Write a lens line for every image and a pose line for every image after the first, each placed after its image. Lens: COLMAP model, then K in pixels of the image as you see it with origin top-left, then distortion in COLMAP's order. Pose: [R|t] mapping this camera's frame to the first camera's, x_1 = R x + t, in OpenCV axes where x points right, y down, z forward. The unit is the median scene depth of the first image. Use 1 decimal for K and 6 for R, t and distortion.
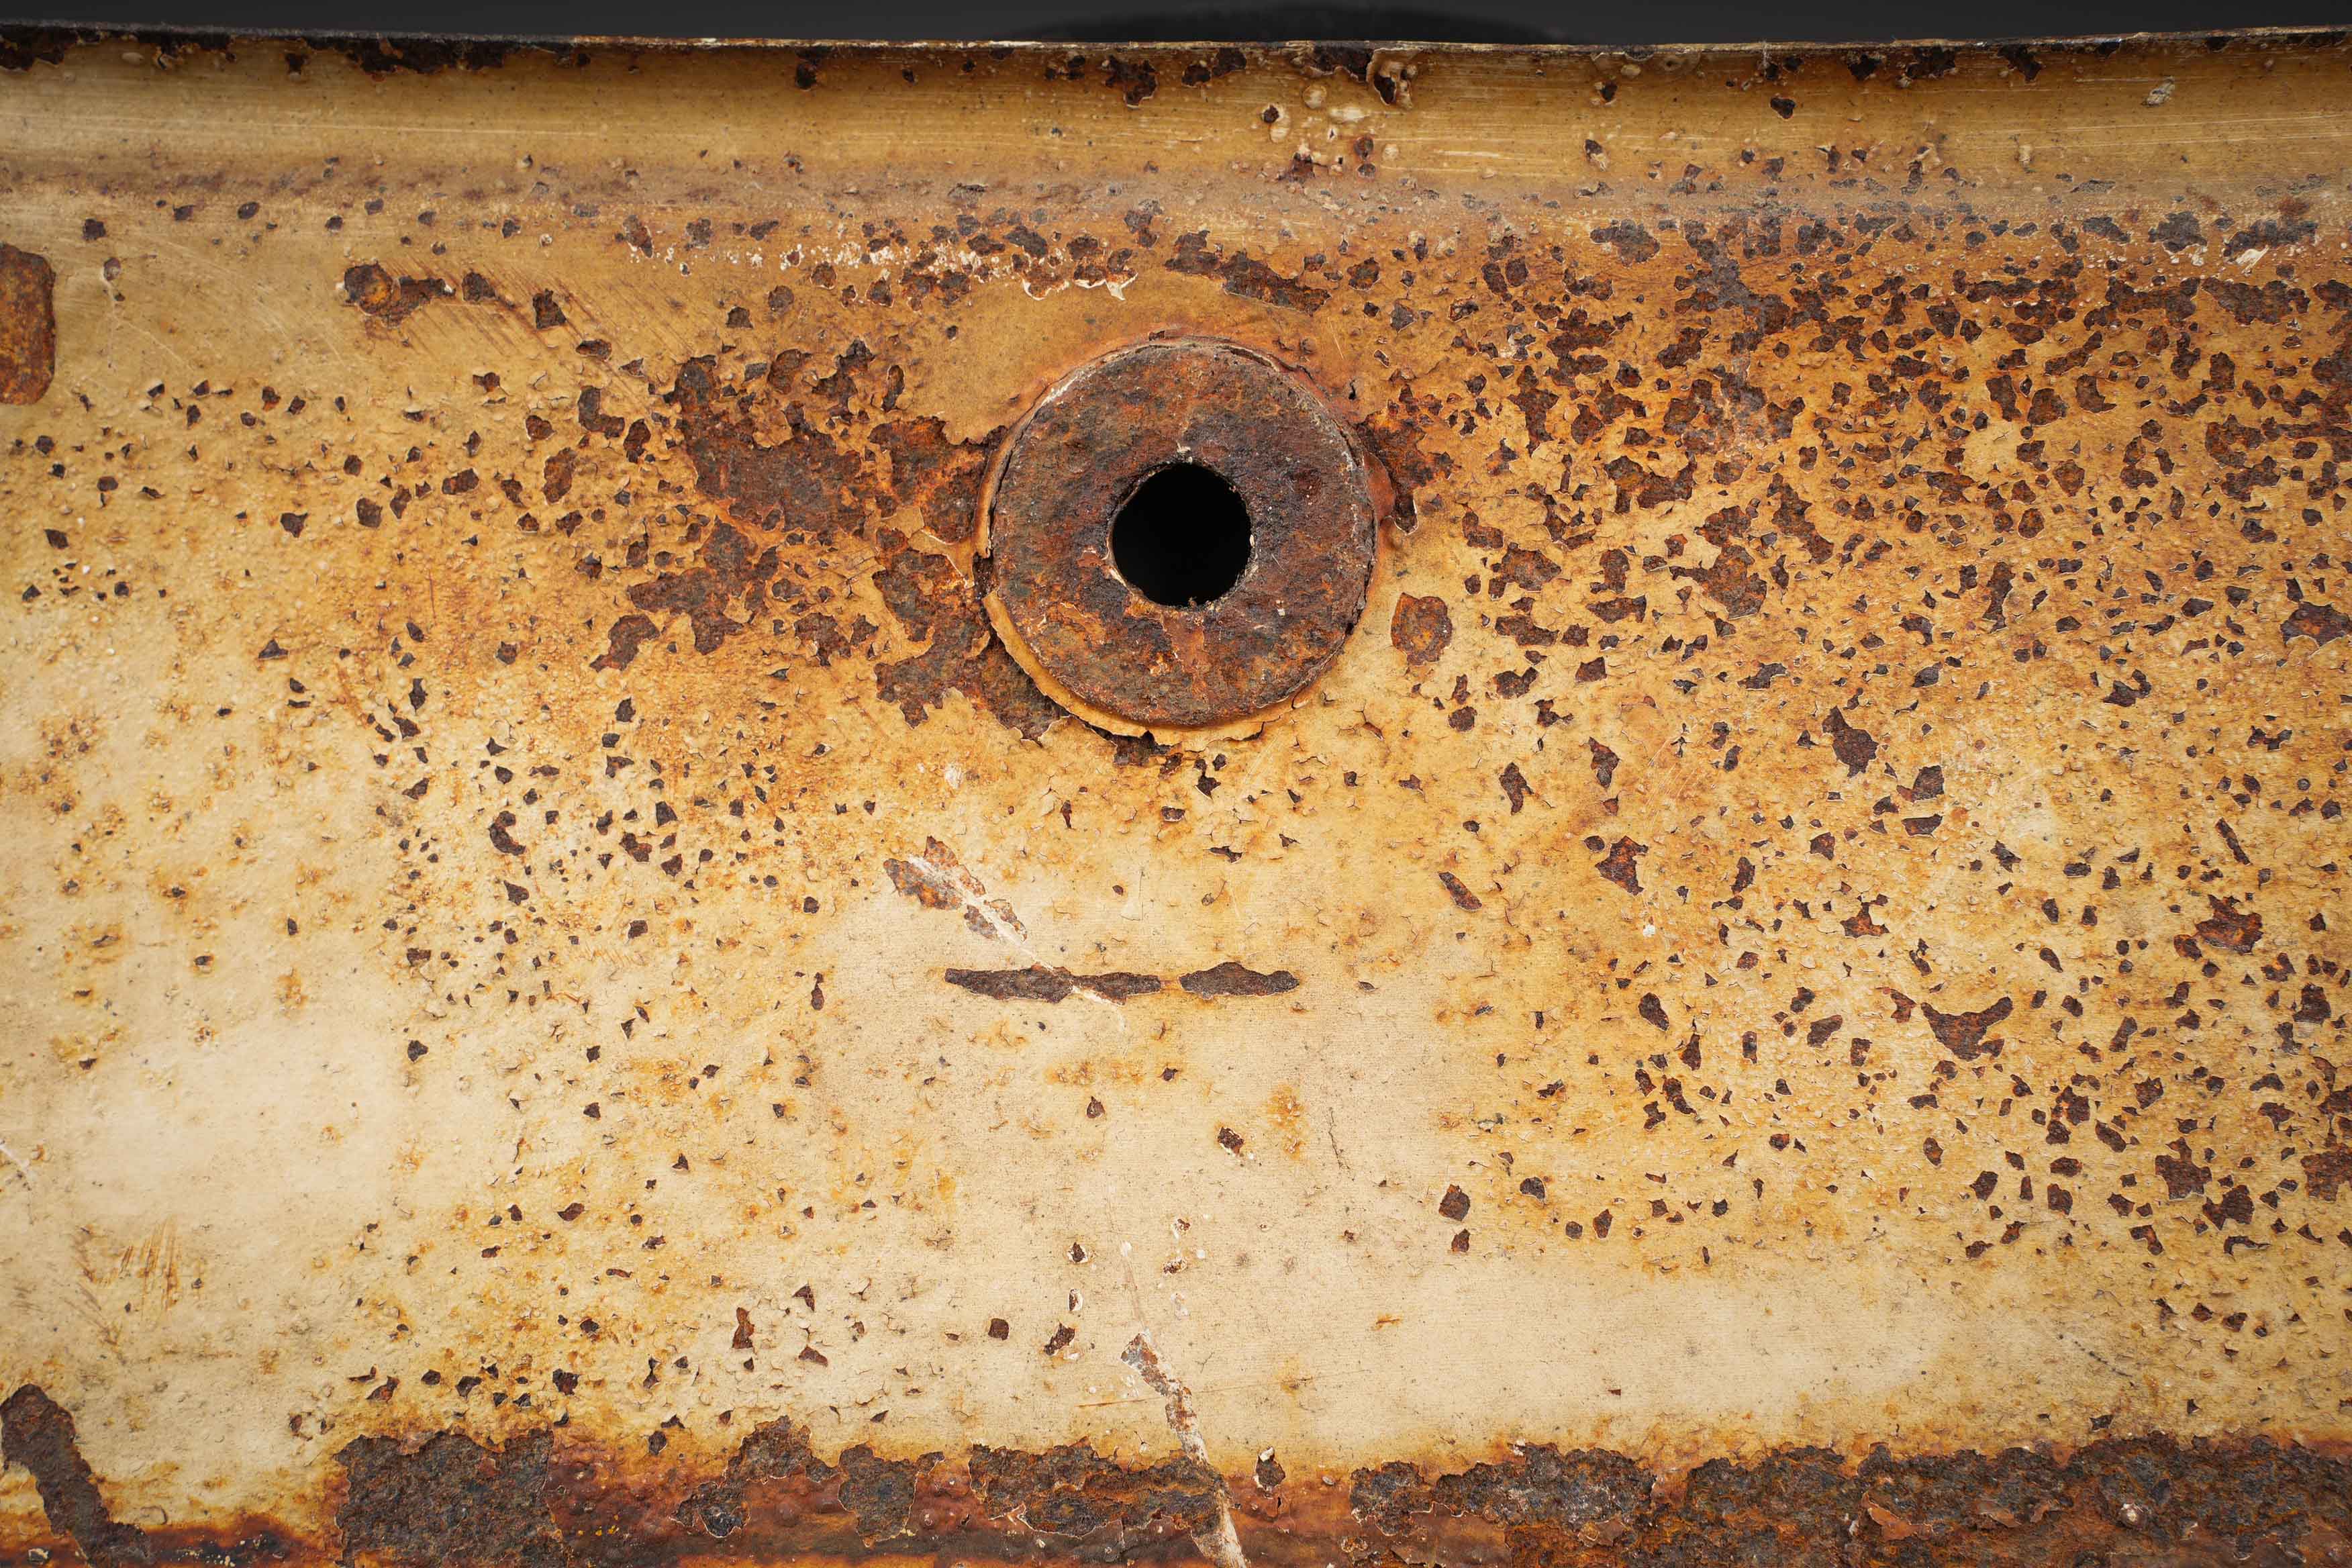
lens RADIAL K [[3798.8, 0, 1184.5], [0, 3798.8, 797.8], [0, 0, 1]] dist [0.240637, 0.000000]
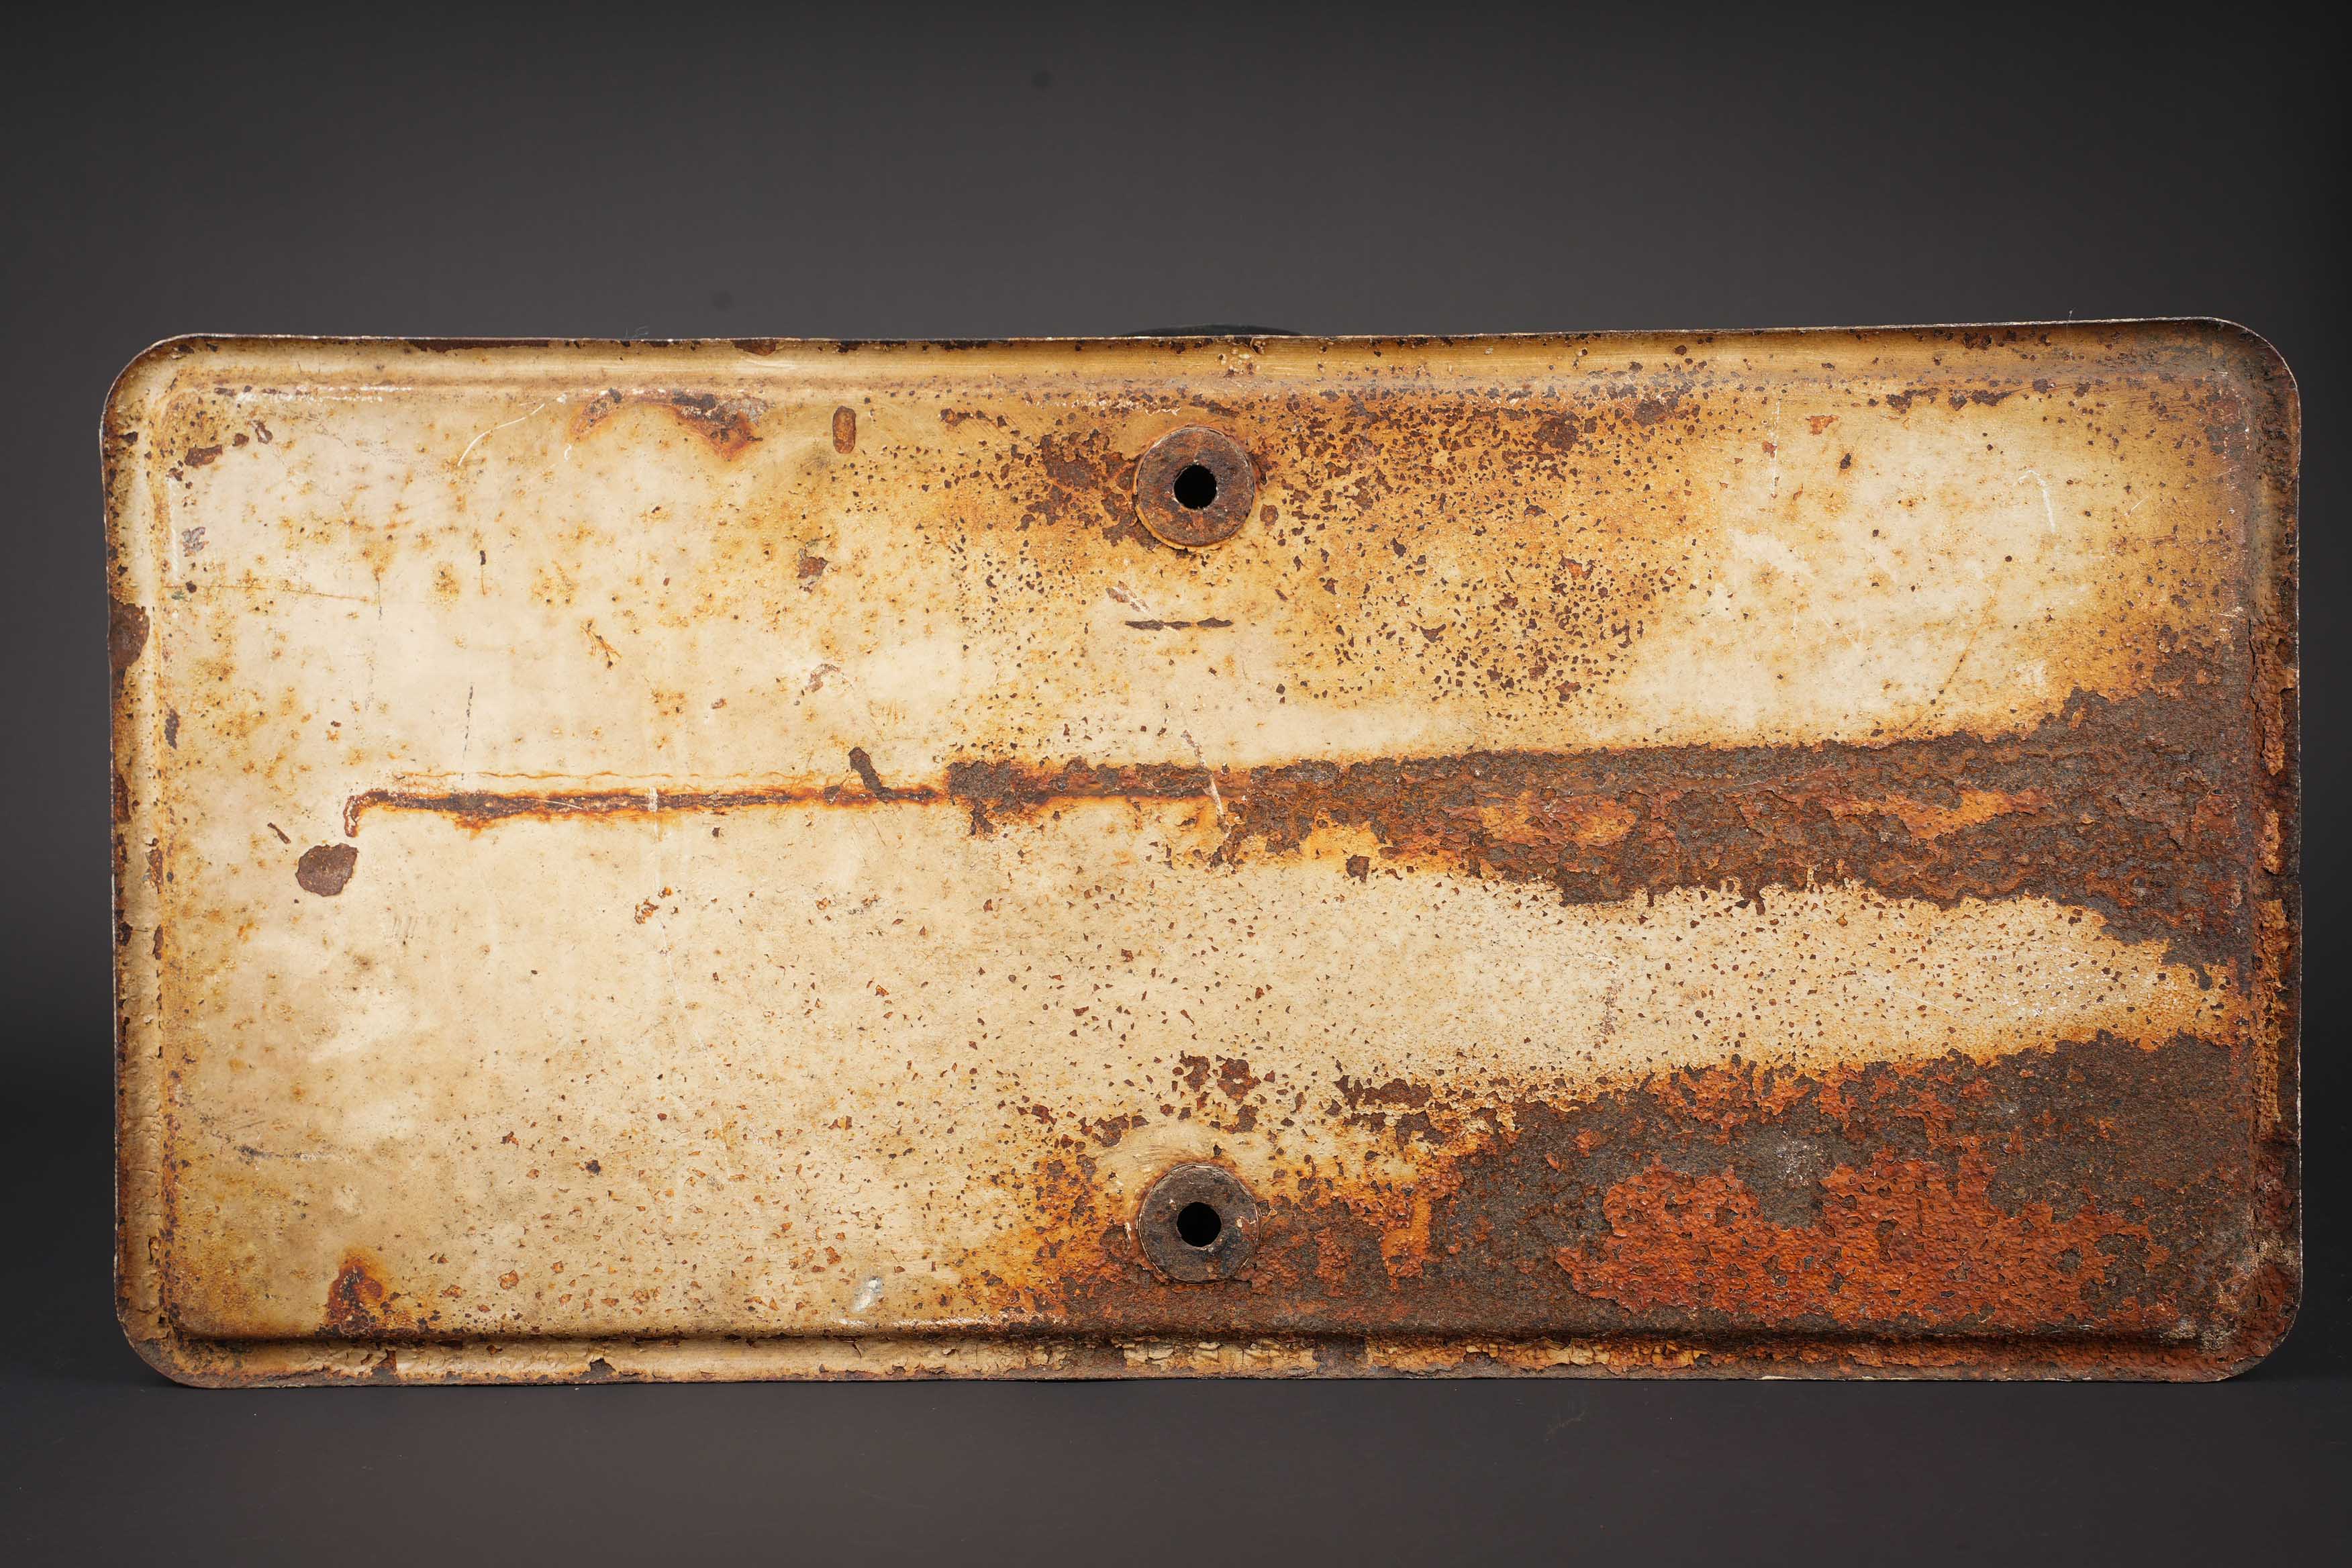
lens RADIAL K [[3239.2, 0, 1171.0], [0, 3239.2, 774.8], [0, 0, 1]] dist [0.114058, 0.000000]
pose [[0.999904, -0.013351, 0.003661, -0.035384], [0.013195, 0.999117, 0.039884, 0.066561], [-0.004190, -0.039832, 0.999198, -1.797394]]
